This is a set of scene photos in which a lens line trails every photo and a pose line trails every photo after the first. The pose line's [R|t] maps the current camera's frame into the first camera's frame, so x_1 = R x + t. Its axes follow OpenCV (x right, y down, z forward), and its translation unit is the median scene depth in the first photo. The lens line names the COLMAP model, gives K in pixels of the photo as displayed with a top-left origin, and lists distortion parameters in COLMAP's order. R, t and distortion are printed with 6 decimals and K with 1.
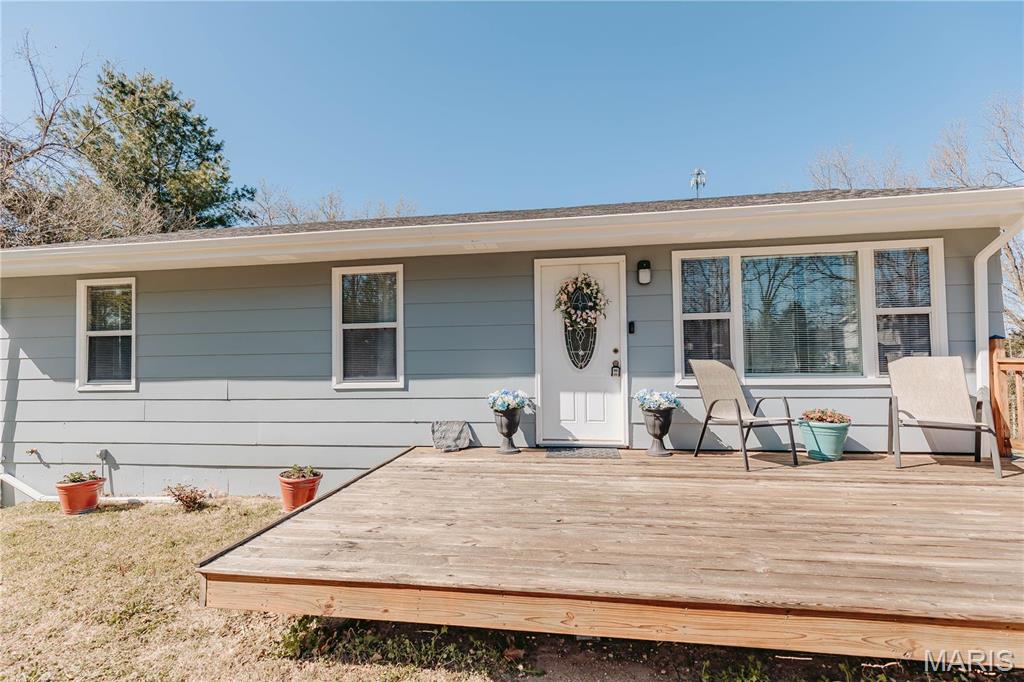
lens RADIAL K [[459.6, 0, 511.9], [0, 459.6, 342.4], [0, 0, 1]] dist [0.007751, -0.001504]
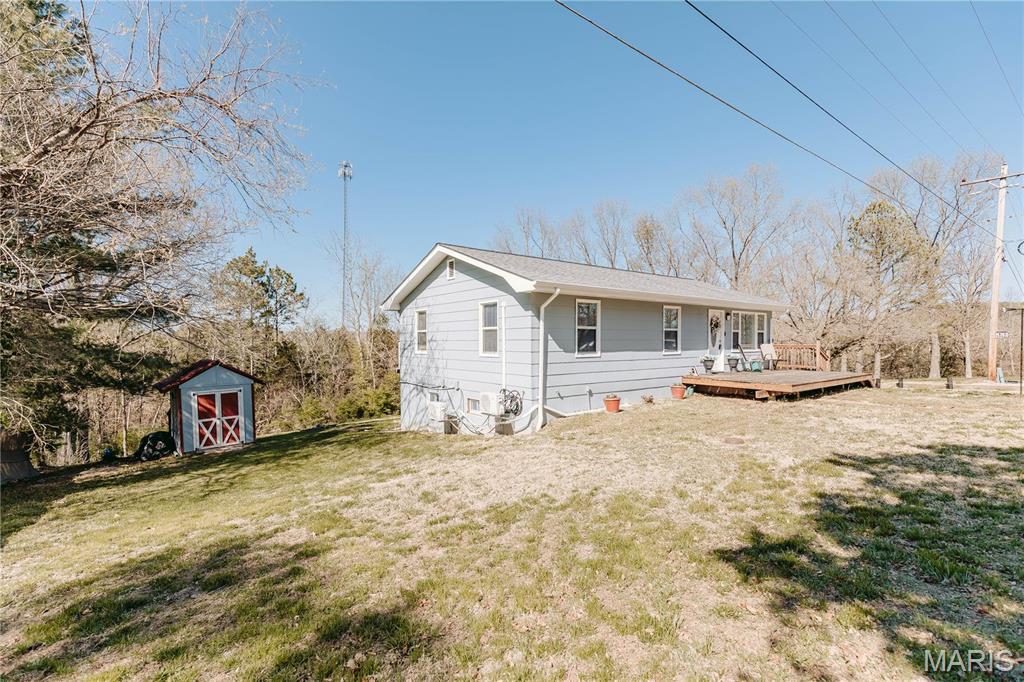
lens RADIAL K [[459.6, 0, 513.4], [0, 459.6, 341.7], [0, 0, 1]] dist [0.007751, -0.001504]
pose [[0.699990, 0.014928, 0.713997, -2.480144], [-0.035193, 0.999288, 0.013609, 0.024197], [-0.713285, -0.034654, 0.700017, -0.132483]]
